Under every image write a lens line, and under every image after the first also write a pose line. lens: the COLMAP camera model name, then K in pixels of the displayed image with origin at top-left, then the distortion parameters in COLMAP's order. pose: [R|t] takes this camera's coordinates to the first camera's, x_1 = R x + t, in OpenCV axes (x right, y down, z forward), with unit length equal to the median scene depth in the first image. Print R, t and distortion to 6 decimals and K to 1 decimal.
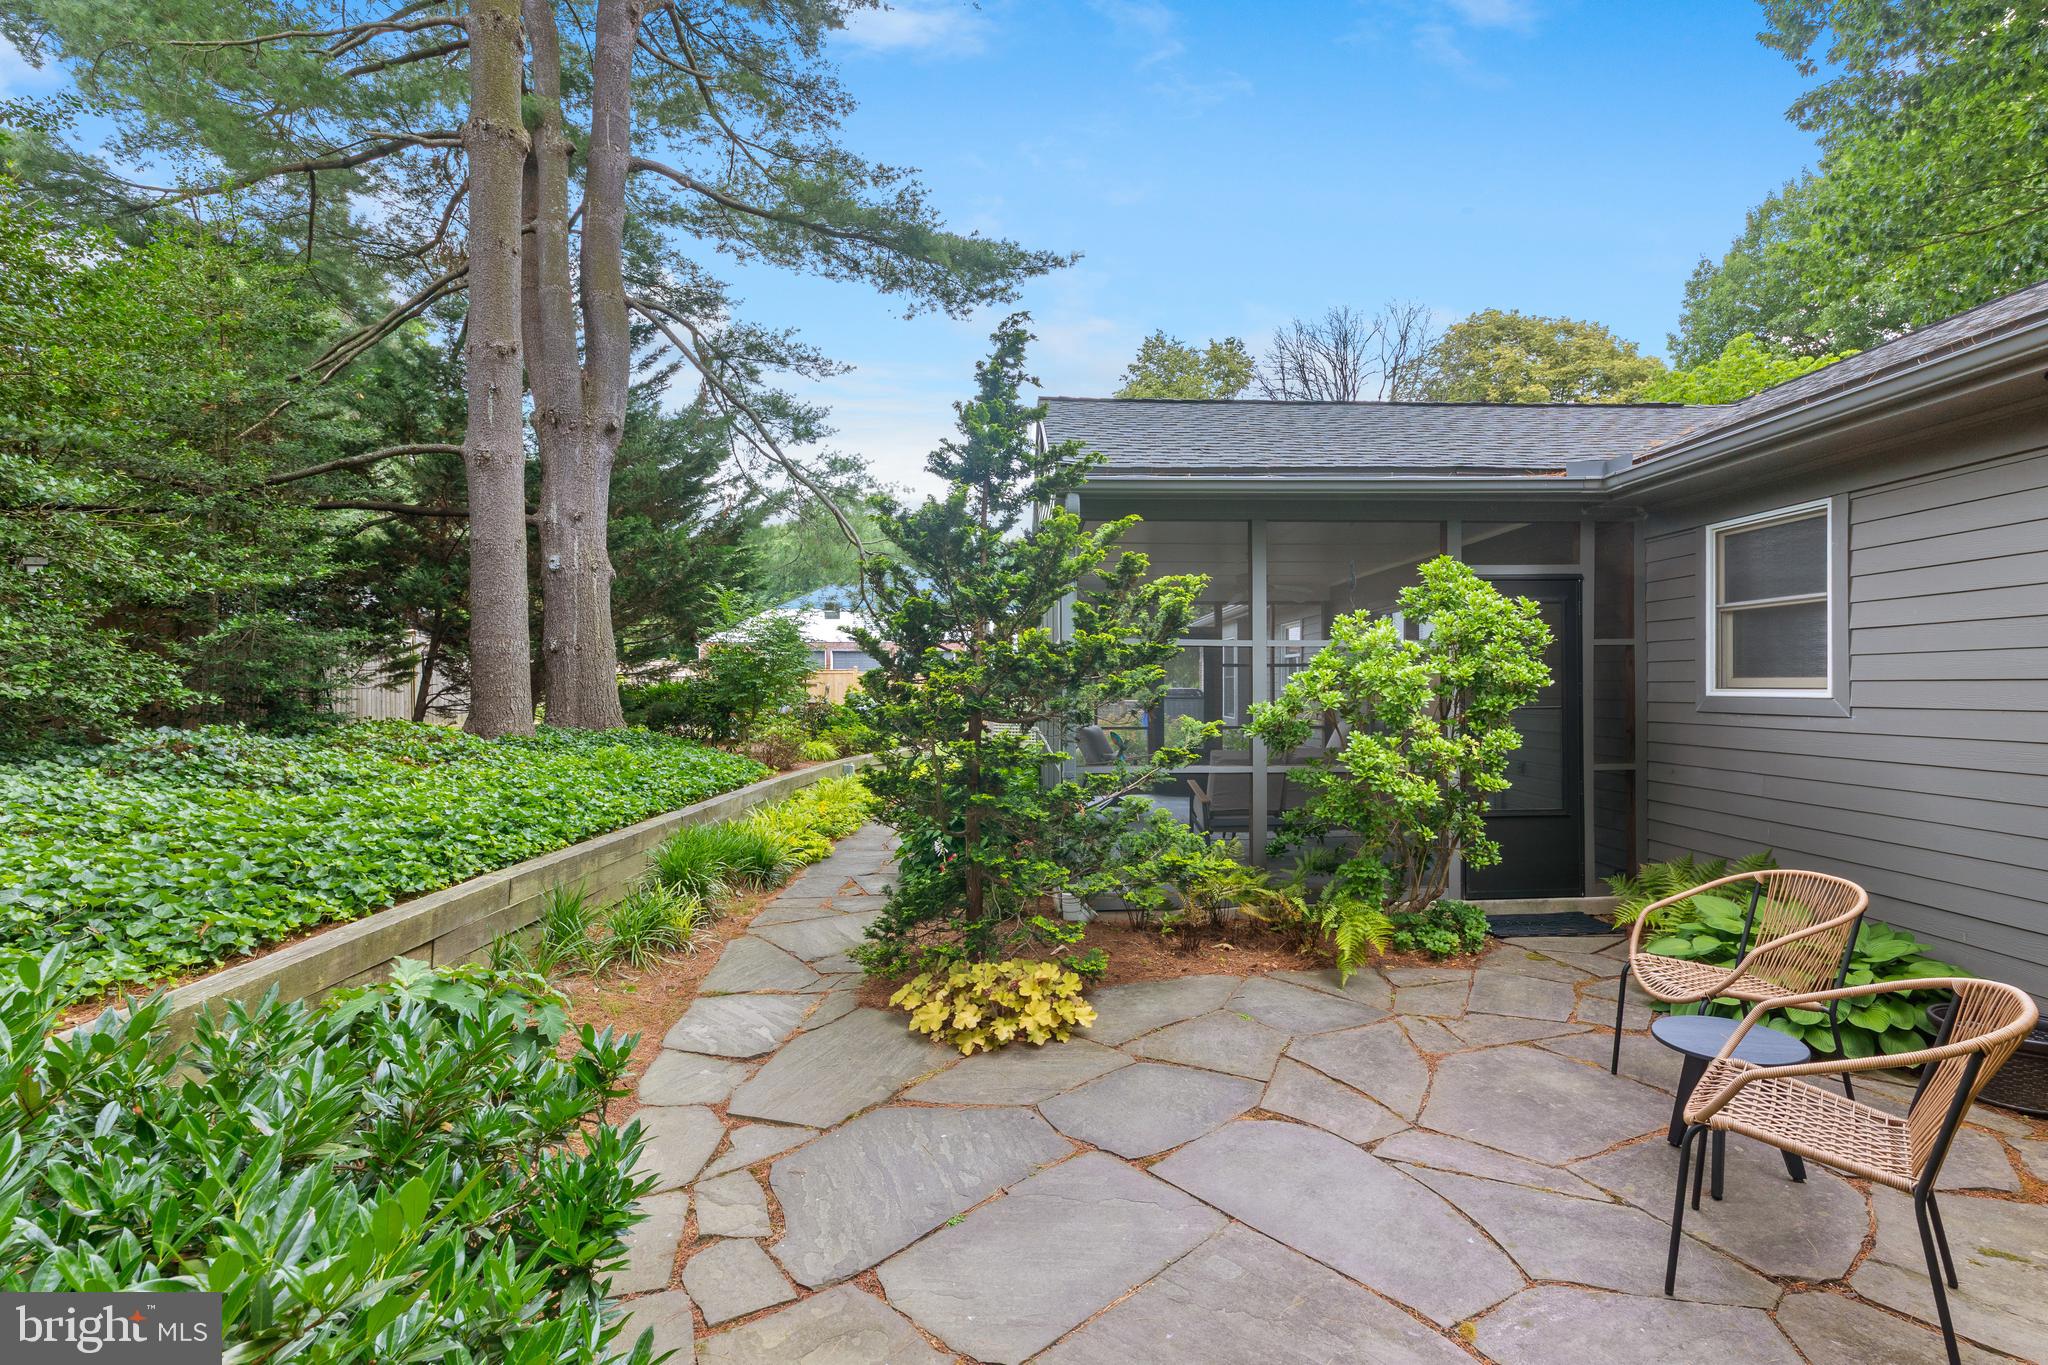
lens RADIAL K [[939.3, 0, 1022.5], [0, 939.3, 686.9], [0, 0, 1]] dist [0.000098, 0.000008]
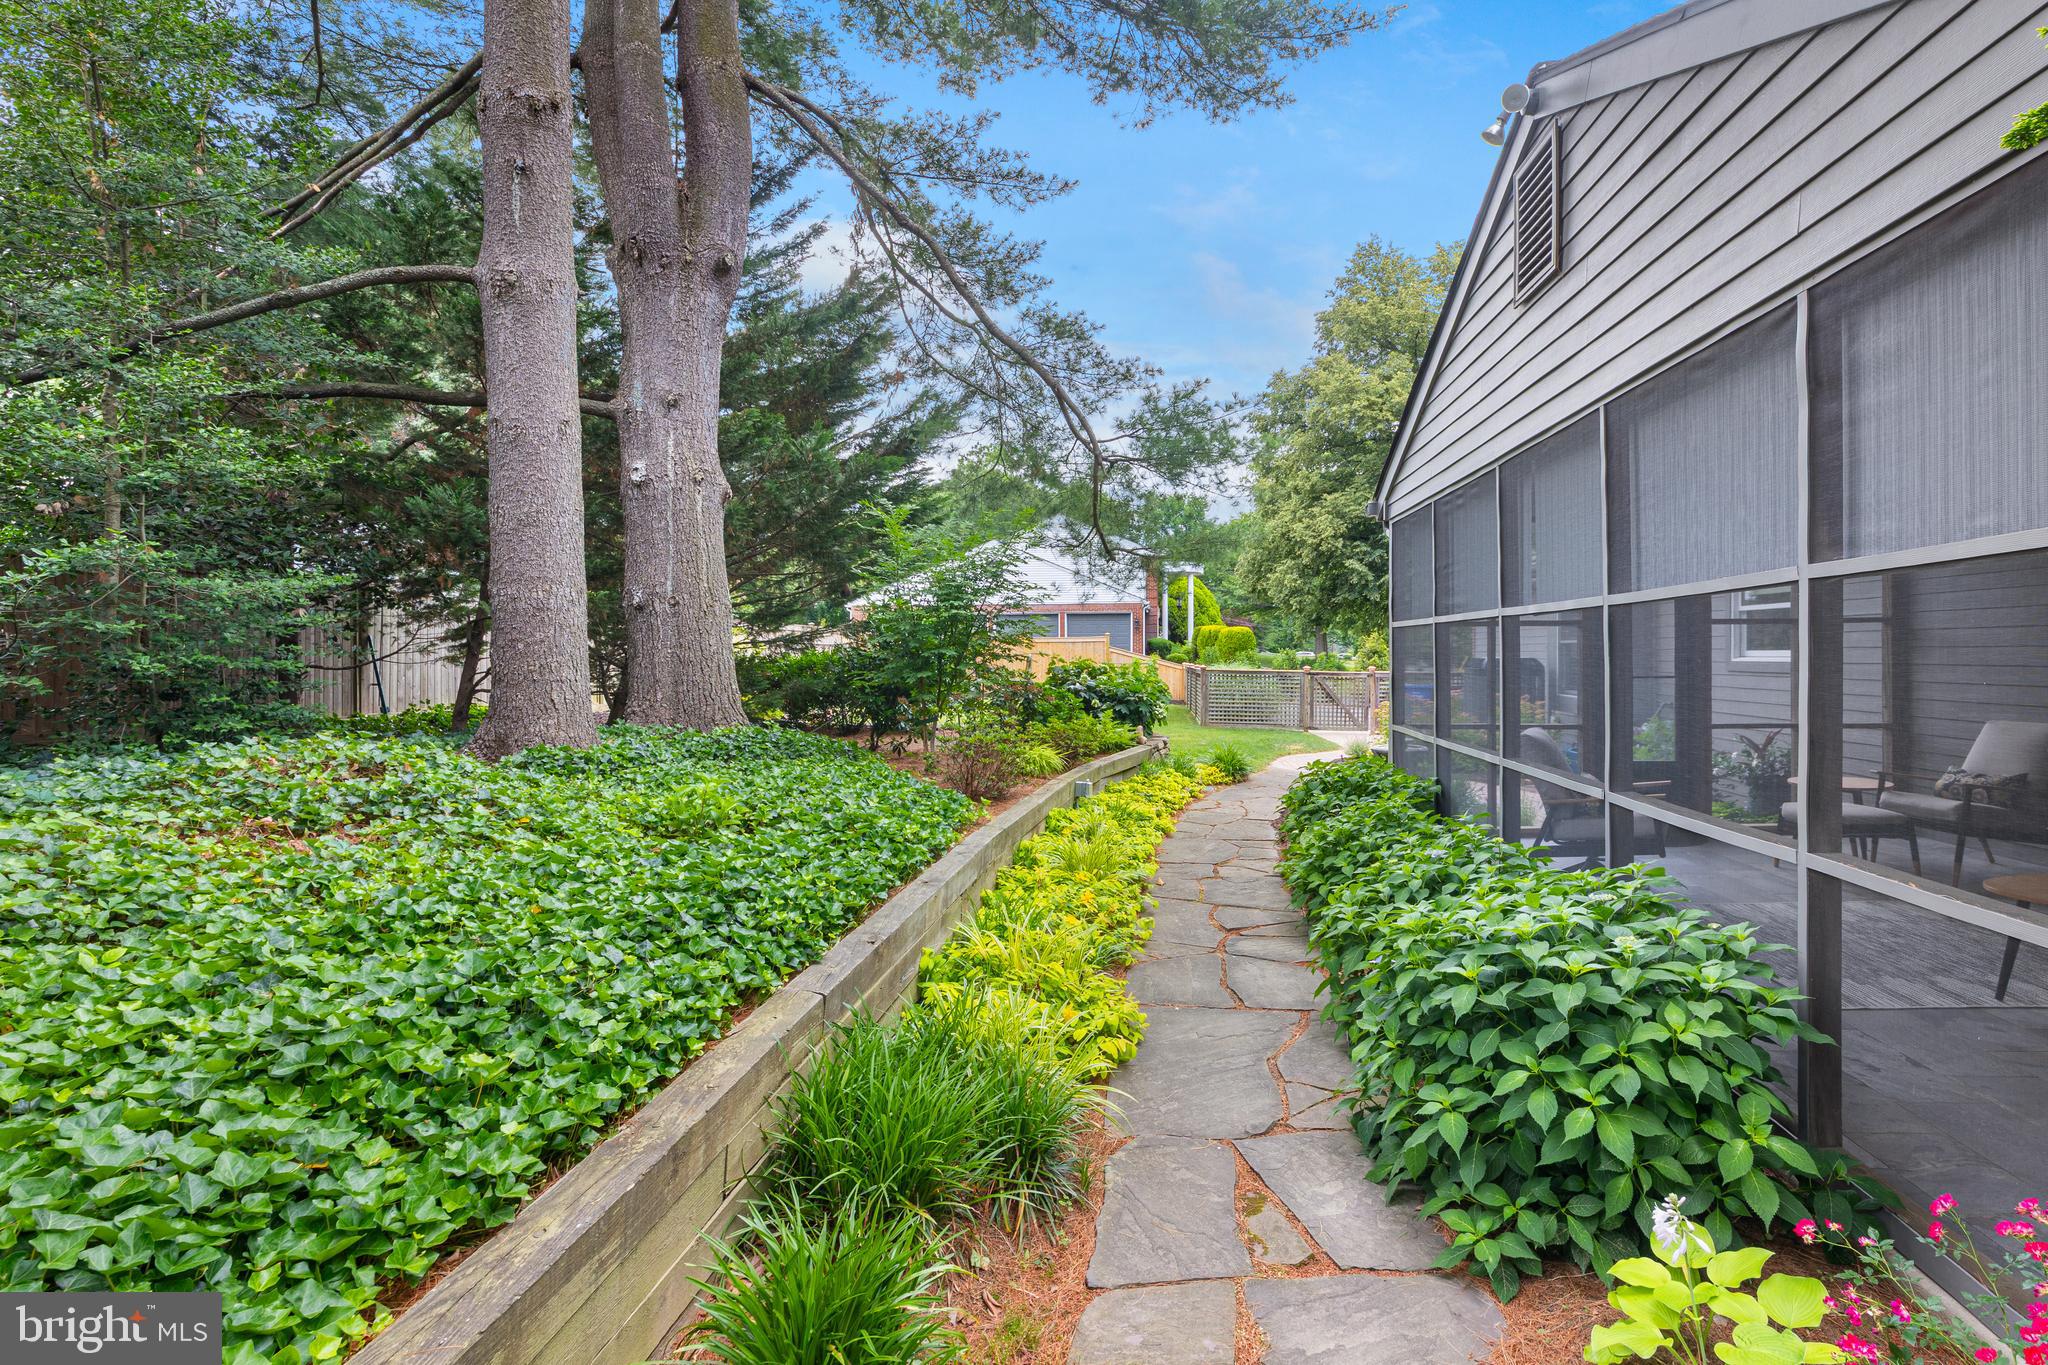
lens RADIAL K [[939.3, 0, 1075.7], [0, 939.3, 653.3], [0, 0, 1]] dist [0.000098, 0.000008]
pose [[0.995571, -0.004512, -0.093909, -0.117492], [0.004436, 0.999990, -0.001025, -0.003357], [0.093912, 0.000603, 0.995580, 0.329558]]
